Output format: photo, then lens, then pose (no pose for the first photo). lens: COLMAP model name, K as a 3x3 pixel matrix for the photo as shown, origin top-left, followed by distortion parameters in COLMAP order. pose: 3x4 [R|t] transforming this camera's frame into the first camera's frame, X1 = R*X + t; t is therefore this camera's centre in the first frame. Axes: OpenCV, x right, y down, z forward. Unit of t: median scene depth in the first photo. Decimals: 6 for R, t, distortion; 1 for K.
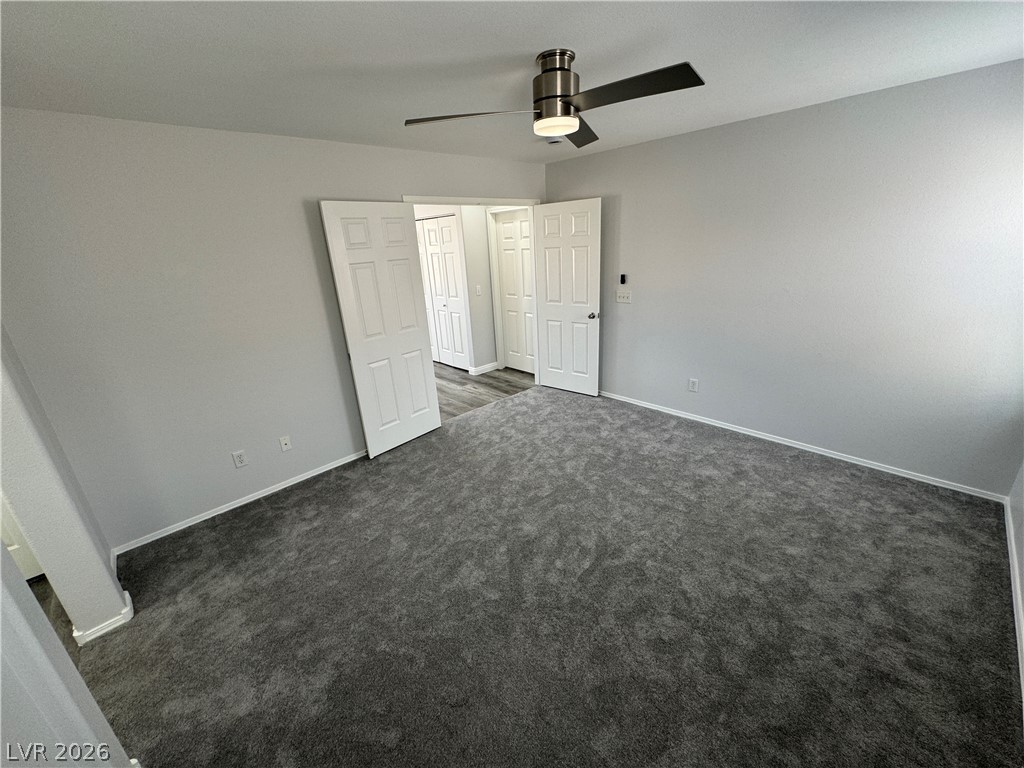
lens RADIAL K [[410.6, 0, 511.6], [0, 410.6, 384.9], [0, 0, 1]] dist [-0.000629, 0.000194]
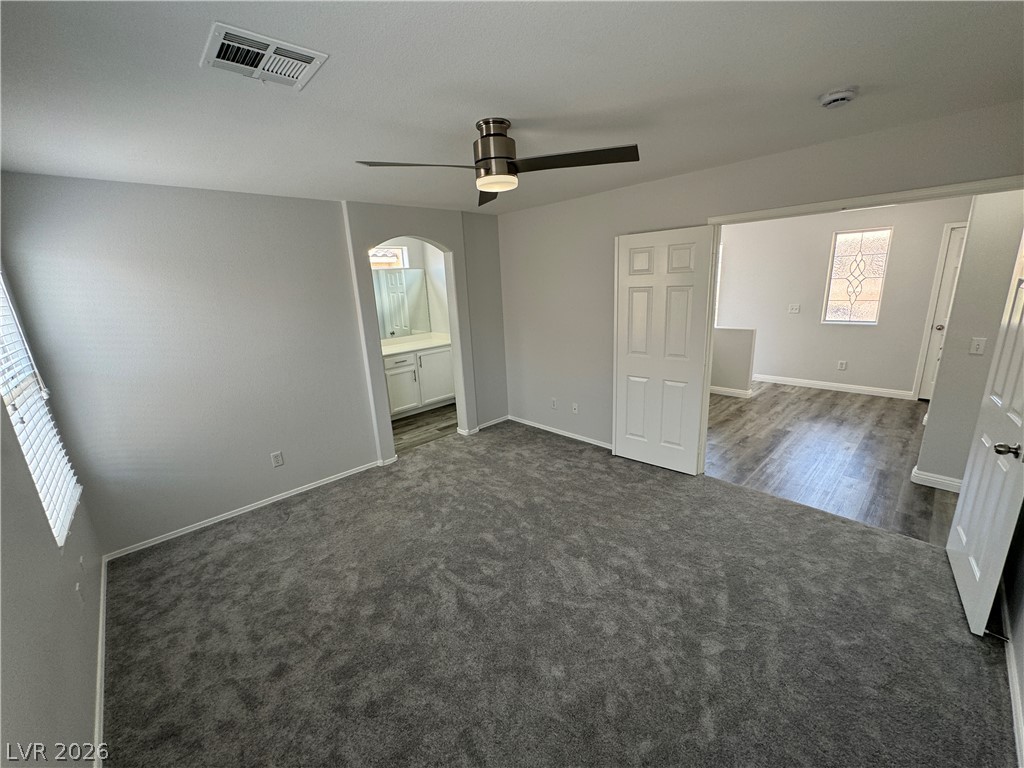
lens RADIAL K [[410.6, 0, 511.6], [0, 410.6, 384.9], [0, 0, 1]] dist [-0.000629, 0.000194]
pose [[-0.006655, 0.295611, -0.955285, 0.647656], [-0.286614, 0.914662, 0.285037, -0.226565], [0.958023, 0.275695, 0.078639, 0.542484]]
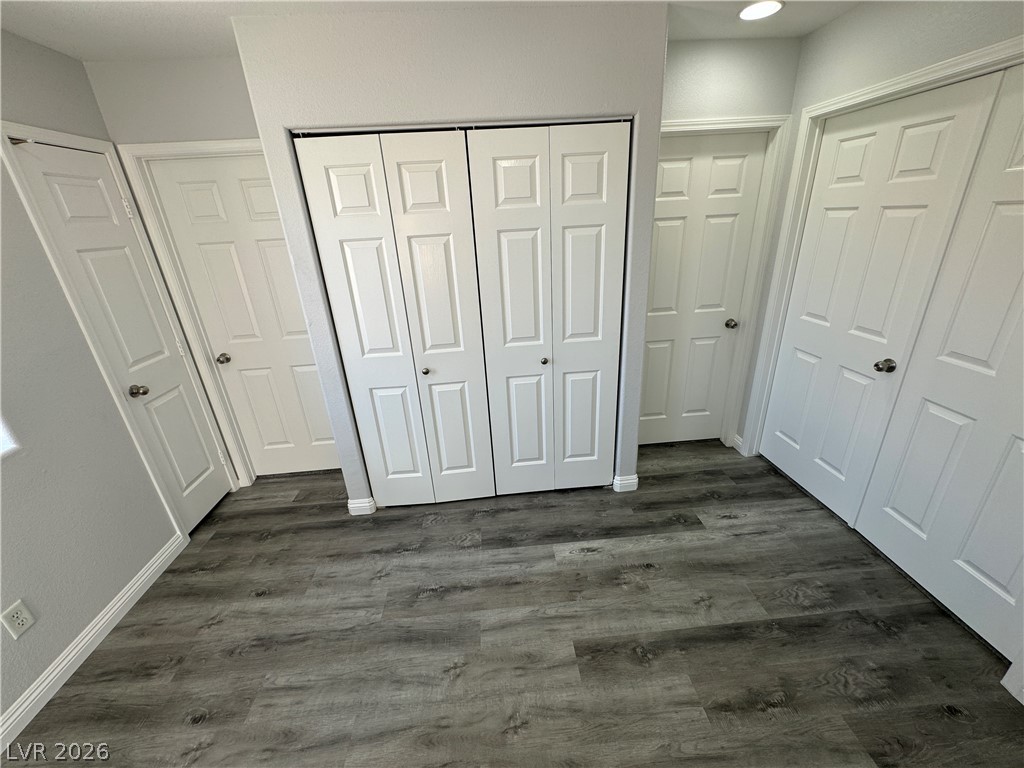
lens RADIAL K [[410.6, 0, 511.6], [0, 410.6, 384.9], [0, 0, 1]] dist [-0.000629, 0.000194]
pose [[0.639074, -0.272481, 0.719262, -0.719263], [0.274563, 0.954352, 0.117589, -0.342615], [-0.718470, 0.122334, 0.684715, 1.139567]]
